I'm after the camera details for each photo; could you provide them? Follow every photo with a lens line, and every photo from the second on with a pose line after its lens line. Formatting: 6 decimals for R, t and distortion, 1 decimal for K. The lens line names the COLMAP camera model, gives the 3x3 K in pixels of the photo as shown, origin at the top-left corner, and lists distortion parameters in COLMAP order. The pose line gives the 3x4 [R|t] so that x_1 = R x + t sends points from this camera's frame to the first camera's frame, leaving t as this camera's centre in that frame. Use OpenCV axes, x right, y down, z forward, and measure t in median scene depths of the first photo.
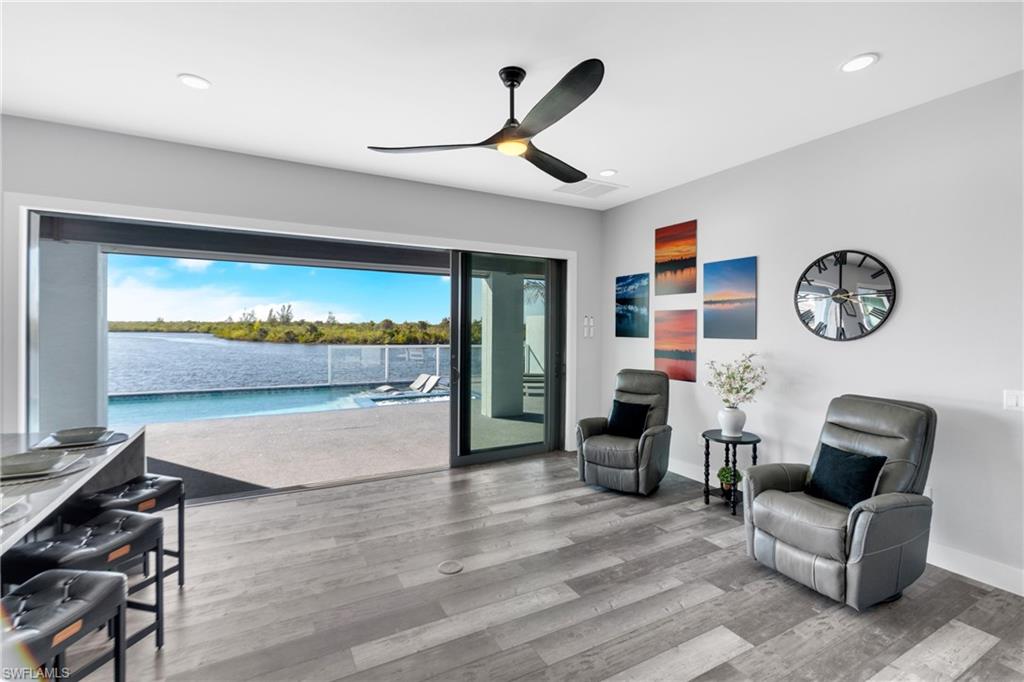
lens RADIAL K [[458.0, 0, 516.2], [0, 458.0, 334.4], [0, 0, 1]] dist [-0.001417, -0.000080]
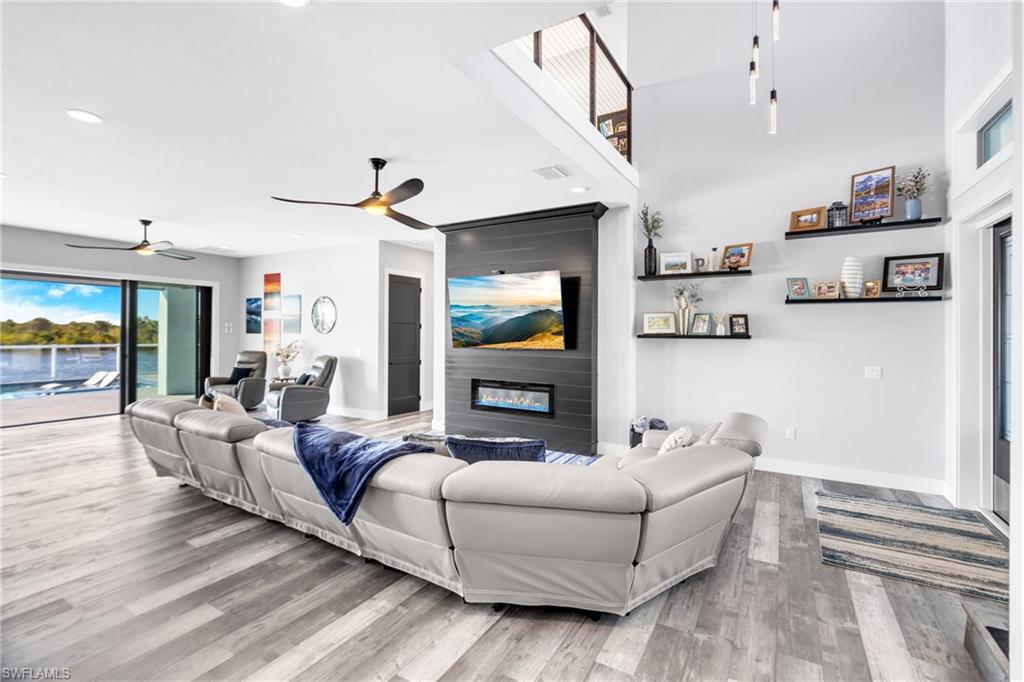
lens RADIAL K [[458.0, 0, 504.7], [0, 458.0, 330.5], [0, 0, 1]] dist [-0.001417, -0.000080]
pose [[0.868043, 0.001979, 0.496485, 0.207817], [0.004798, 0.999912, -0.012374, 0.020428], [-0.496466, 0.013123, 0.867957, -0.962788]]
